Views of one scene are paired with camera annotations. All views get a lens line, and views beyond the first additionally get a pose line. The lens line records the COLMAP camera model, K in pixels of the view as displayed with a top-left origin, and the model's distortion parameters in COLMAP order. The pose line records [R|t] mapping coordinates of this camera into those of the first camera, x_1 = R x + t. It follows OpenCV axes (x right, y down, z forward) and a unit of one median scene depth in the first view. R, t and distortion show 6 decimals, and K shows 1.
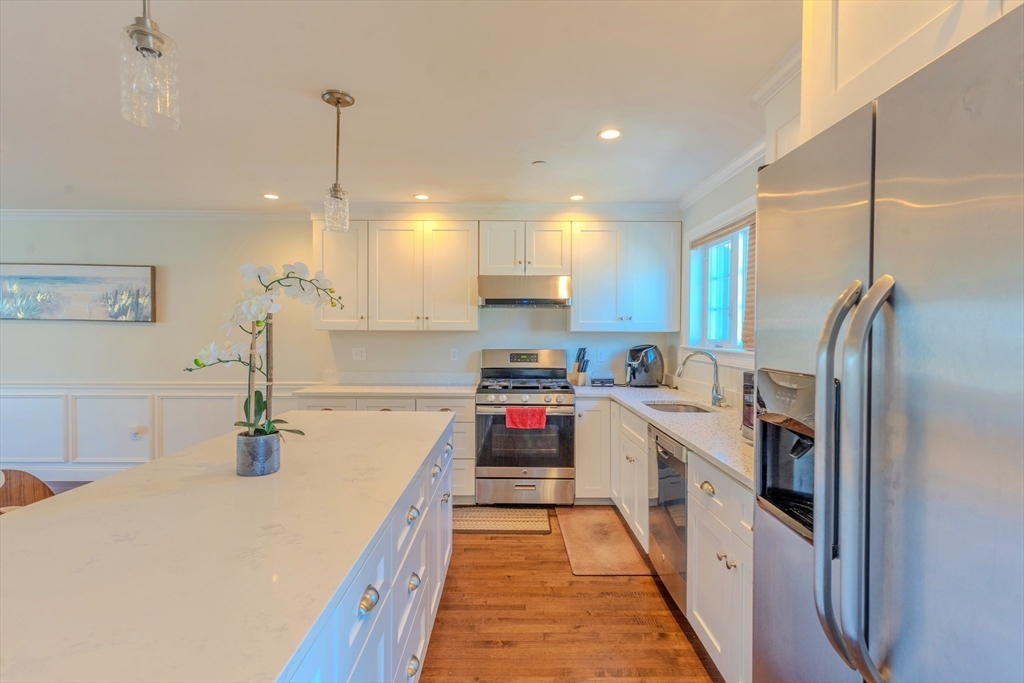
lens RADIAL K [[501.5, 0, 530.9], [0, 501.5, 339.6], [0, 0, 1]] dist [0.000481, -0.000268]
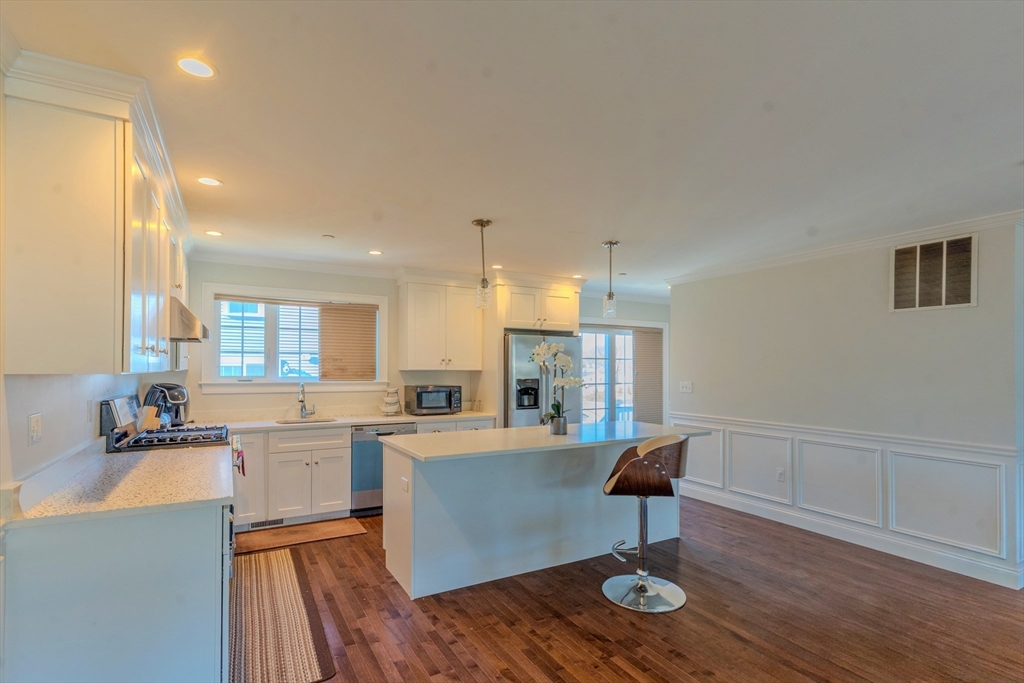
lens RADIAL K [[494.2, 0, 512.7], [0, 494.2, 368.5], [0, 0, 1]] dist [-0.001927, -0.000304]
pose [[-0.493339, -0.007252, 0.869807, -0.913245], [0.005601, 0.999918, 0.011514, -0.024874], [-0.869819, 0.010553, -0.493258, 0.868321]]
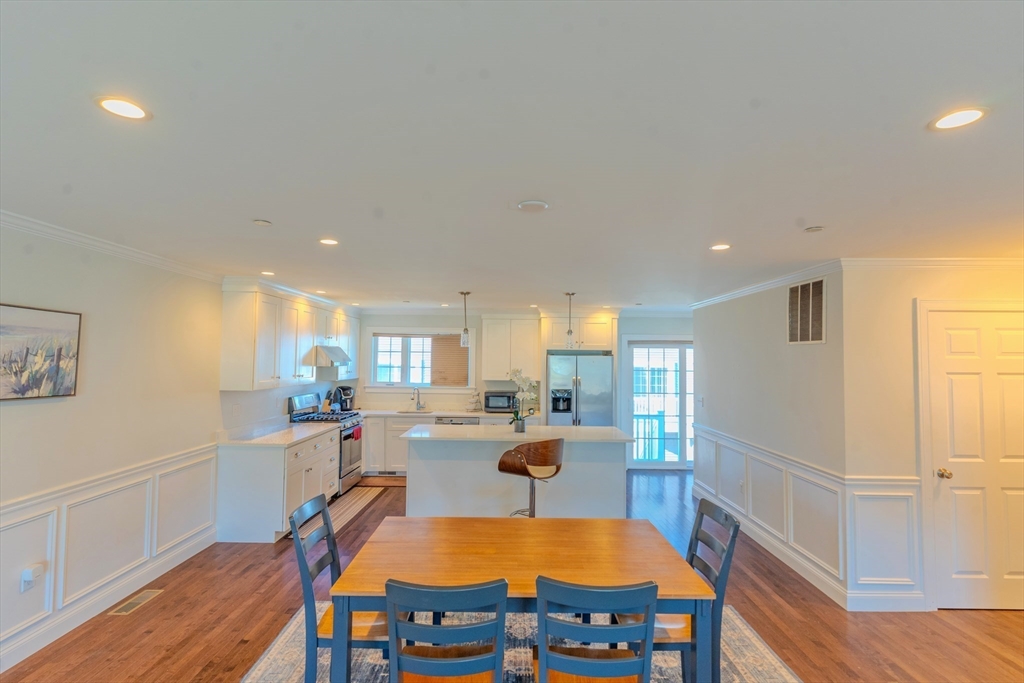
lens RADIAL K [[483.8, 0, 508.6], [0, 483.8, 341.4], [0, 0, 1]] dist [0.001024, -0.000818]
pose [[0.006286, 0.033900, 0.999405, -1.414624], [0.003276, 0.999419, -0.033921, -0.084536], [-0.999975, 0.003487, 0.006171, 0.408100]]
